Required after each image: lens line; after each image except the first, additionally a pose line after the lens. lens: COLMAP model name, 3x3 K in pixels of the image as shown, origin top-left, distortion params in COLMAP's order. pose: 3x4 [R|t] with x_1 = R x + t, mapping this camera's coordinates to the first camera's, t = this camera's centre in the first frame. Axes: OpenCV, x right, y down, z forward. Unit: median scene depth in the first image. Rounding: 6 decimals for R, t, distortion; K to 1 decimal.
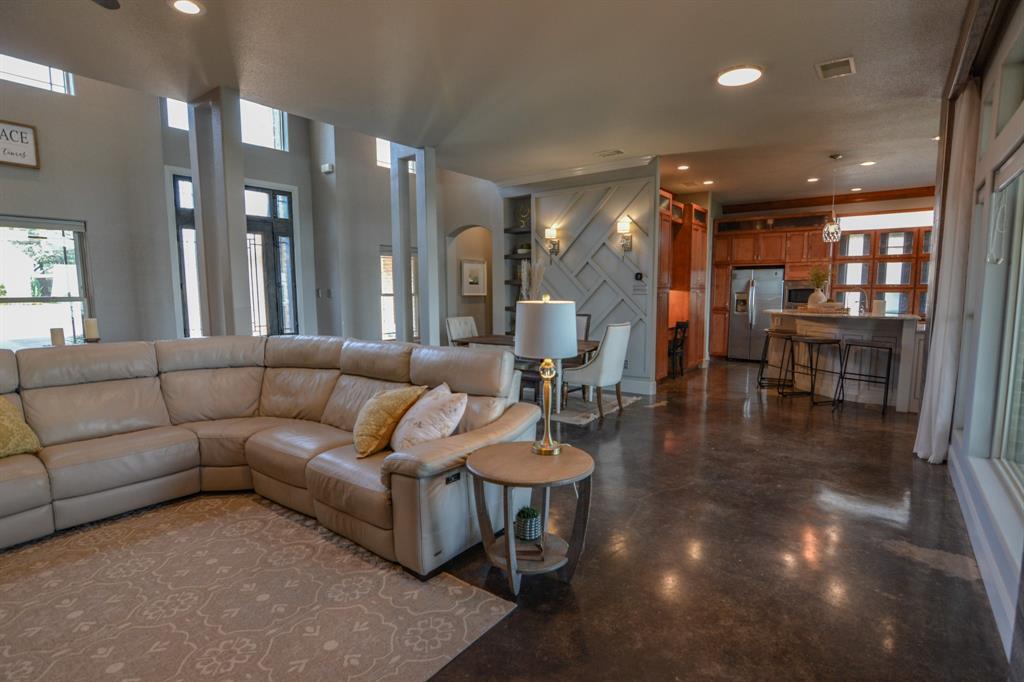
lens RADIAL K [[509.1, 0, 511.3], [0, 509.1, 349.2], [0, 0, 1]] dist [-0.027332, 0.007632]
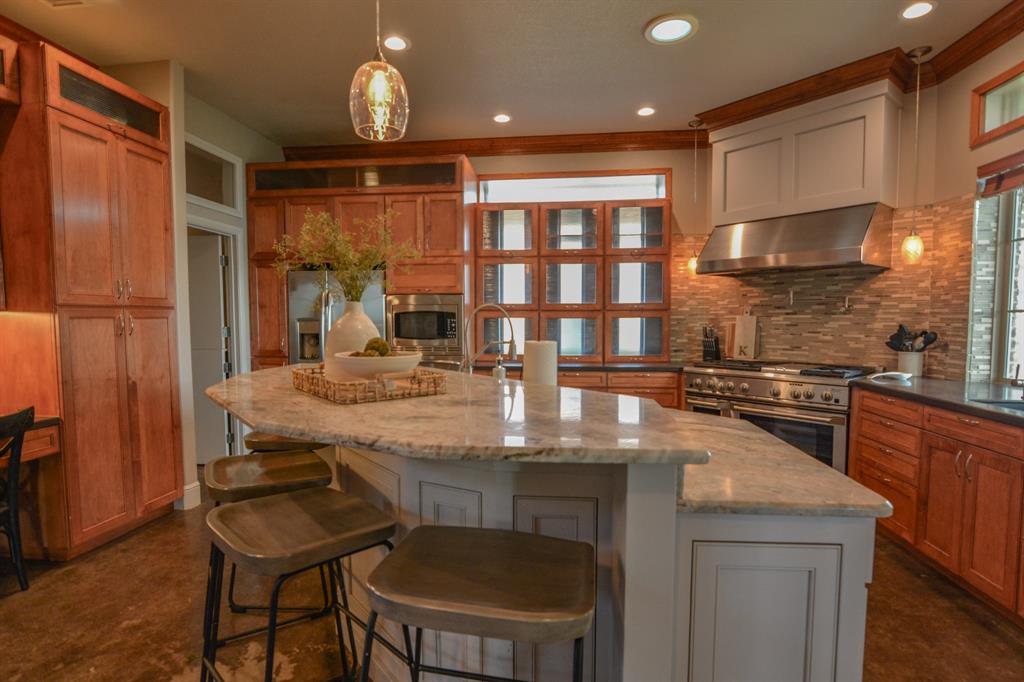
lens RADIAL K [[509.1, 0, 511.3], [0, 509.1, 349.2], [0, 0, 1]] dist [-0.027332, 0.007632]
pose [[0.862416, -0.030755, 0.505266, 0.407029], [0.056379, 0.997778, -0.035497, -0.060939], [-0.503051, 0.059099, 0.862233, 0.537834]]
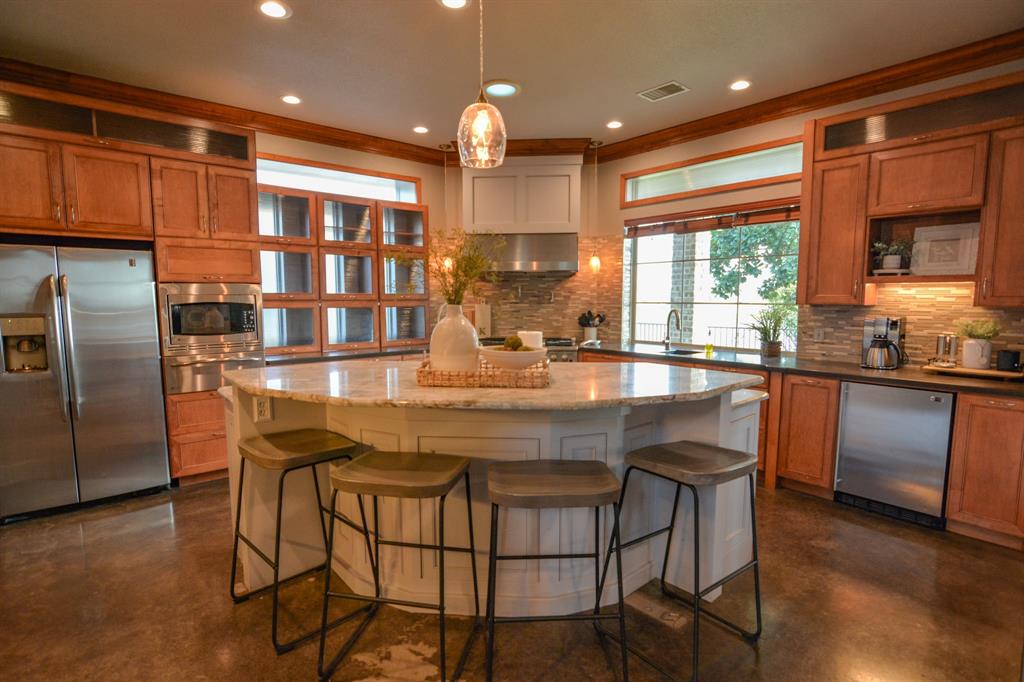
lens RADIAL K [[509.1, 0, 511.3], [0, 509.1, 349.2], [0, 0, 1]] dist [-0.027332, 0.007632]
pose [[0.219404, -0.093510, 0.971143, 0.224037], [0.109835, 0.991436, 0.070649, -0.083980], [-0.969432, 0.091165, 0.227796, 0.670695]]
